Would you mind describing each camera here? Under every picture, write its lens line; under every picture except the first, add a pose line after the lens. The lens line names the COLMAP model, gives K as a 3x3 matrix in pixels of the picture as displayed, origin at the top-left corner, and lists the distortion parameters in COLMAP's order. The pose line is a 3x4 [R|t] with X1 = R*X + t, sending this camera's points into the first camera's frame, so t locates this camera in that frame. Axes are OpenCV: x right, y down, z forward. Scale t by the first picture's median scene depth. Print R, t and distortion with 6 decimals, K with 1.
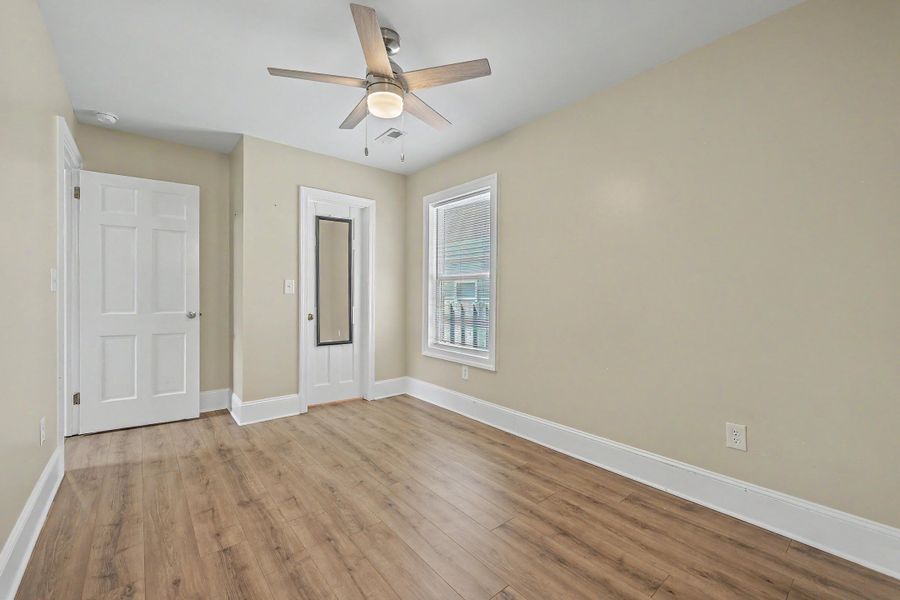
lens RADIAL K [[368.8, 0, 447.4], [0, 368.8, 295.0], [0, 0, 1]] dist [-0.002219, -0.000209]
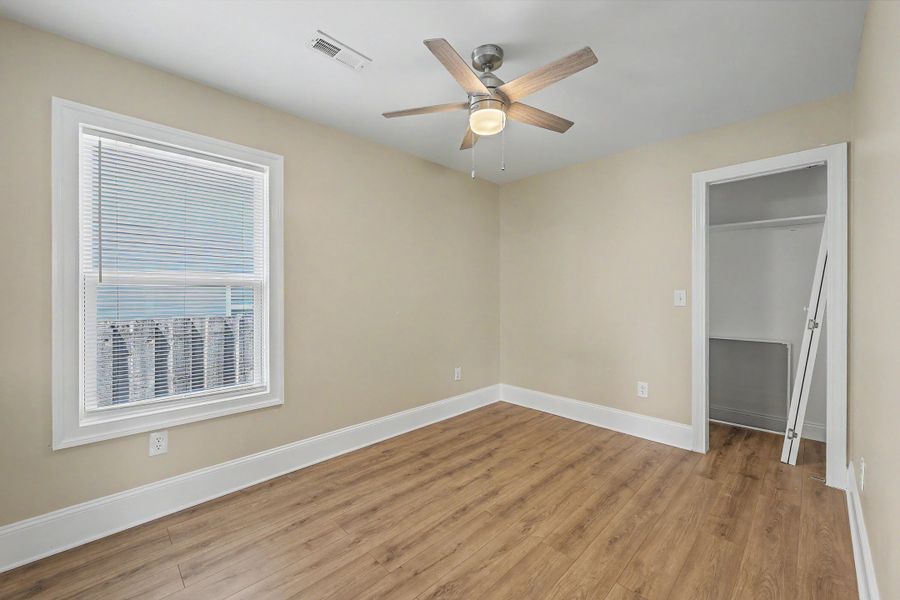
lens RADIAL K [[359.7, 0, 447.1], [0, 359.7, 299.8], [0, 0, 1]] dist [-0.002579, -0.000319]
pose [[-0.081019, 0.007359, 0.996685, -0.905209], [0.028234, 0.999588, -0.005086, 0.001270], [-0.996313, 0.027728, -0.081194, 0.969974]]
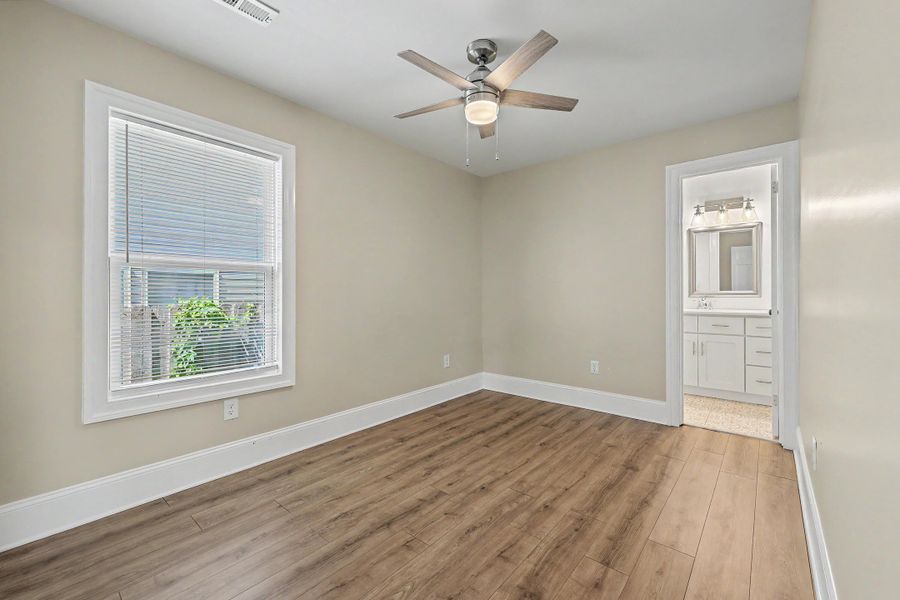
lens RADIAL K [[375.9, 0, 450.0], [0, 375.9, 300.0], [0, 0, 1]] dist [0.001256, 0.000049]
pose [[-0.171192, -0.024347, 0.984937, -1.127314], [-0.001132, 0.999699, 0.024516, -0.006910], [-0.985237, 0.003082, -0.171168, 1.195926]]
